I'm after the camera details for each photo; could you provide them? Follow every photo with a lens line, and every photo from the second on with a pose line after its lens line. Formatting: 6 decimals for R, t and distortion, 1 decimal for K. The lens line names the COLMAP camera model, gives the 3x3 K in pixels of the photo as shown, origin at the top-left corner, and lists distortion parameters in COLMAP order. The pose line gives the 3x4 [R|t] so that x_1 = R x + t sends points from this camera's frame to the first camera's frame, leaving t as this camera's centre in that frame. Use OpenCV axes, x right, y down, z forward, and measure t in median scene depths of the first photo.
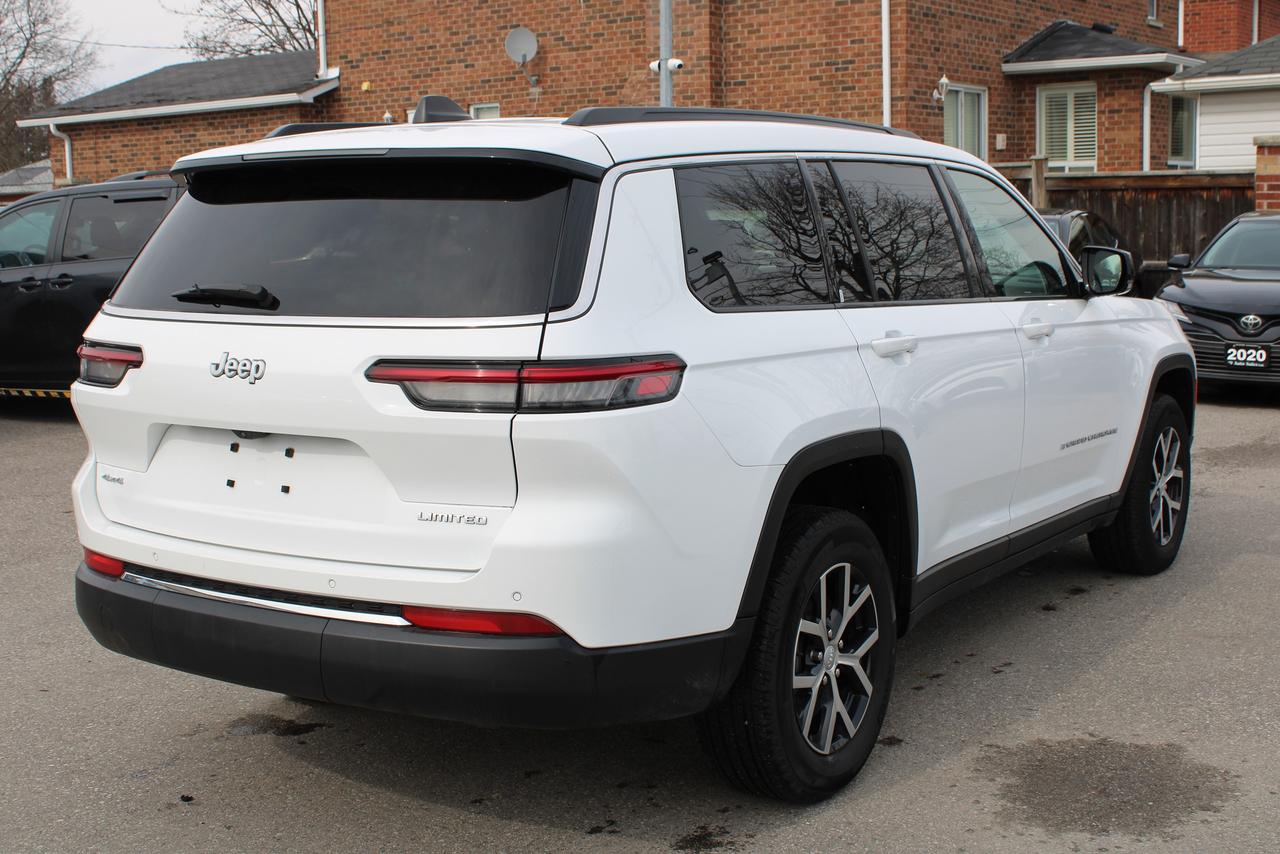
lens RADIAL K [[1683.6, 0, 640.0], [0, 1683.6, 427.0], [0, 0, 1]] dist [-0.079555, 0.027006]
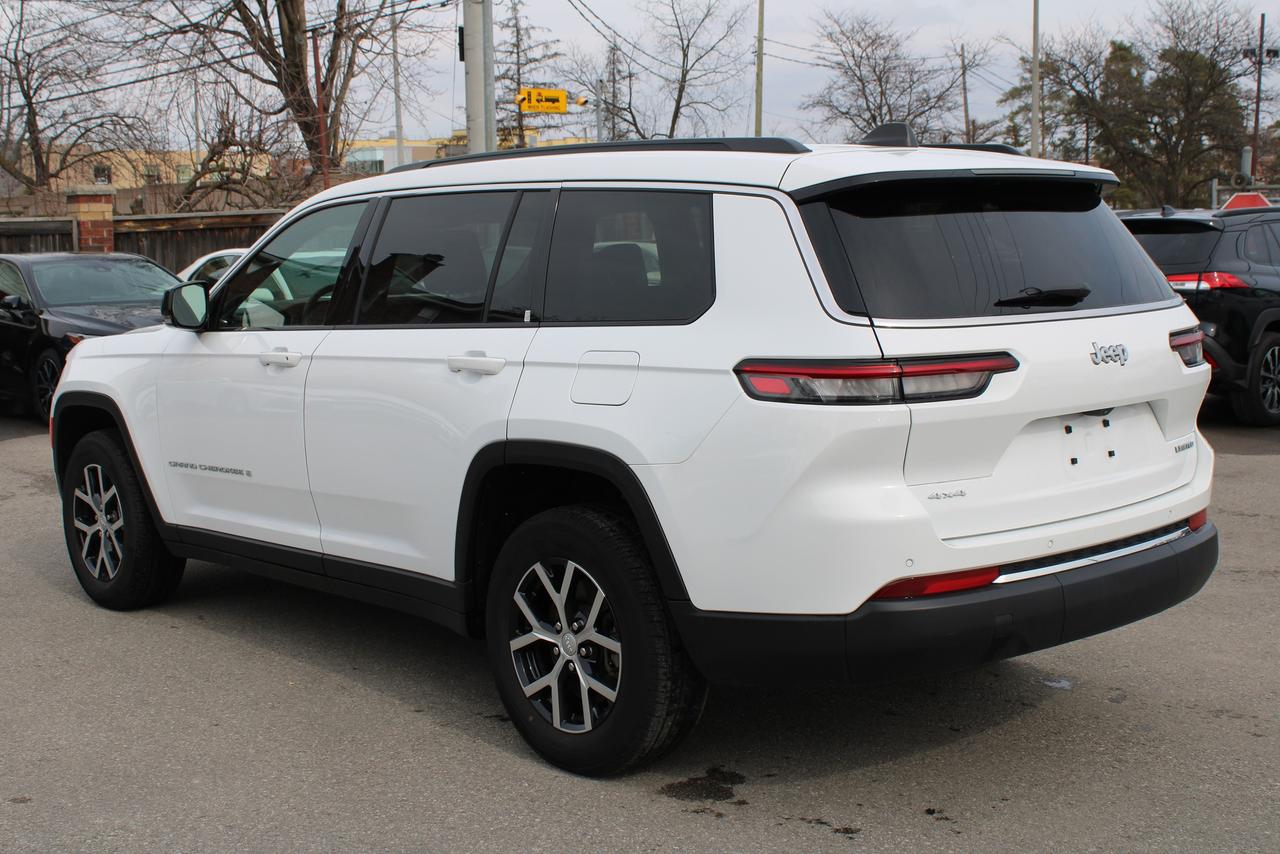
lens RADIAL K [[1683.6, 0, 640.0], [0, 1683.6, 427.0], [0, 0, 1]] dist [-0.079555, 0.027006]
pose [[0.221753, -0.089636, 0.970974, -0.248441], [0.135233, 0.988970, 0.060412, -0.017247], [-0.965680, 0.117911, 0.231429, 0.179375]]
